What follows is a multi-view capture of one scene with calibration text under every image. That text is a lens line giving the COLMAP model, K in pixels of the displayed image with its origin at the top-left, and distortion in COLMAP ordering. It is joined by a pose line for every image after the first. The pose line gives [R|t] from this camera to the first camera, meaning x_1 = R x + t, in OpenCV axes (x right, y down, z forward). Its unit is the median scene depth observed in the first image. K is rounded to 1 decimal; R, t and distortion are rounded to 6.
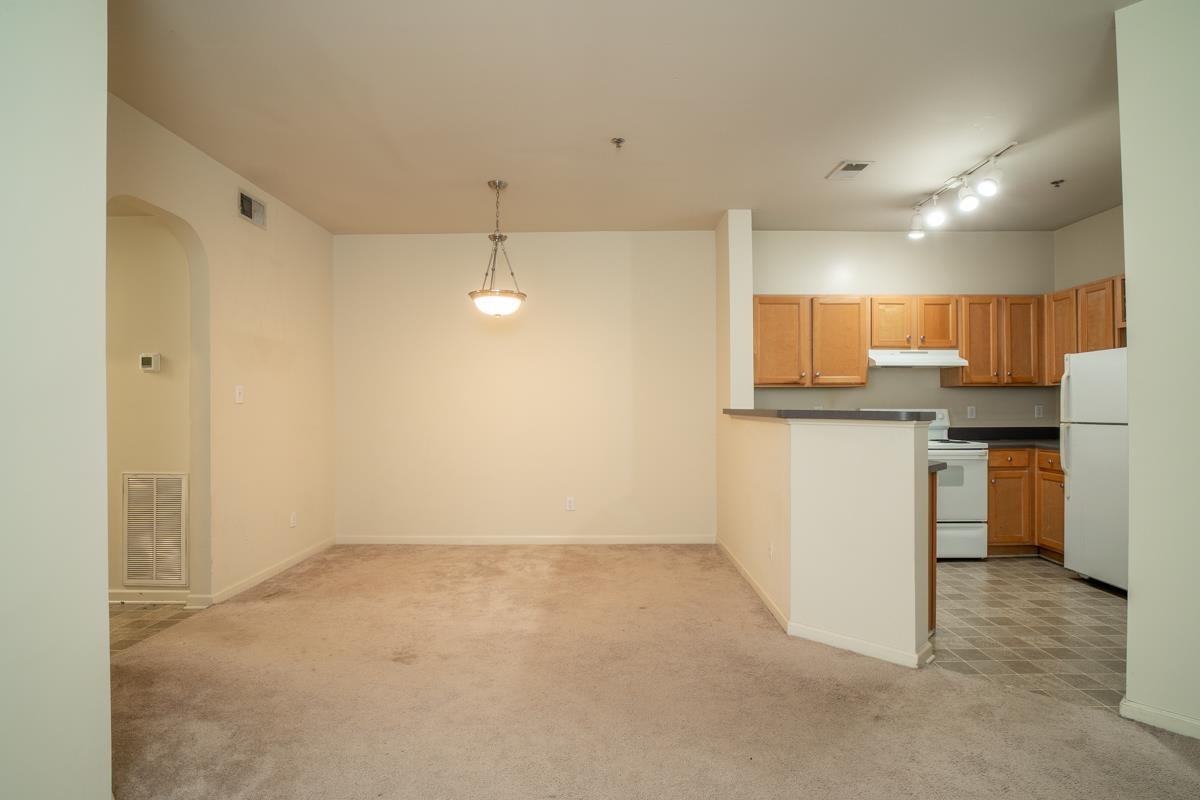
lens RADIAL K [[630.3, 0, 597.2], [0, 630.3, 405.1], [0, 0, 1]] dist [-0.035677, 0.000702]
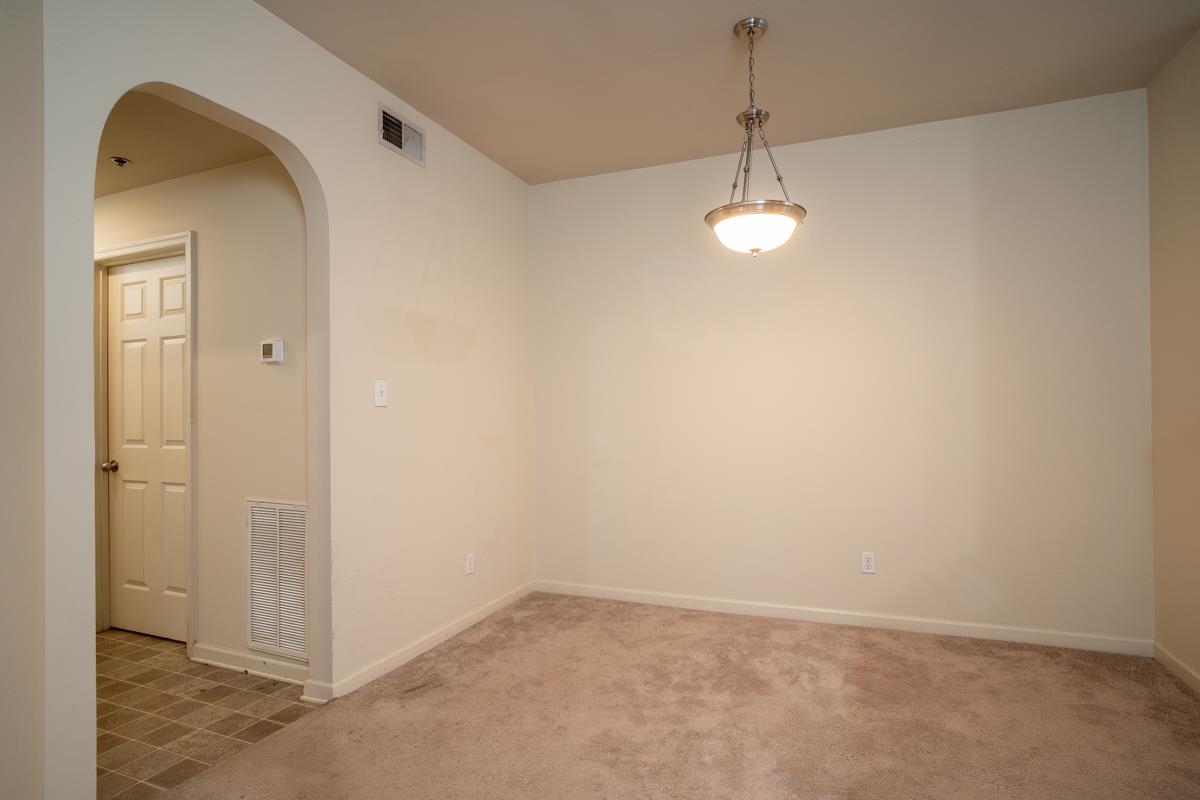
lens RADIAL K [[630.3, 0, 597.2], [0, 630.3, 405.1], [0, 0, 1]] dist [-0.035677, 0.000702]
pose [[0.928058, -0.006488, -0.372380, -0.076899], [0.005290, 0.999977, -0.004240, 0.000083], [0.372399, 0.001965, 0.928071, 0.401580]]
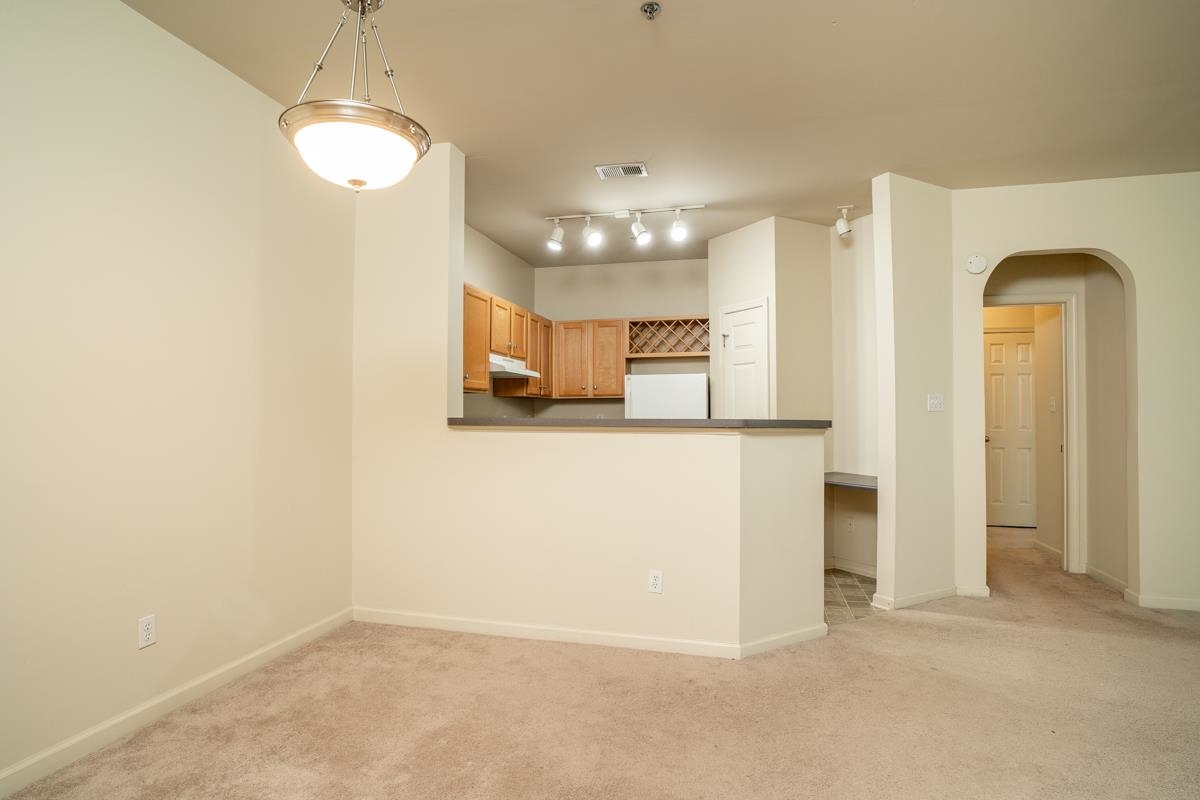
lens RADIAL K [[630.3, 0, 597.2], [0, 630.3, 405.1], [0, 0, 1]] dist [-0.035677, 0.000702]
pose [[0.227466, 0.018034, 0.973619, -0.477300], [-0.004765, 0.999837, -0.017406, 0.001910], [-0.973774, -0.000680, 0.227515, 0.721737]]
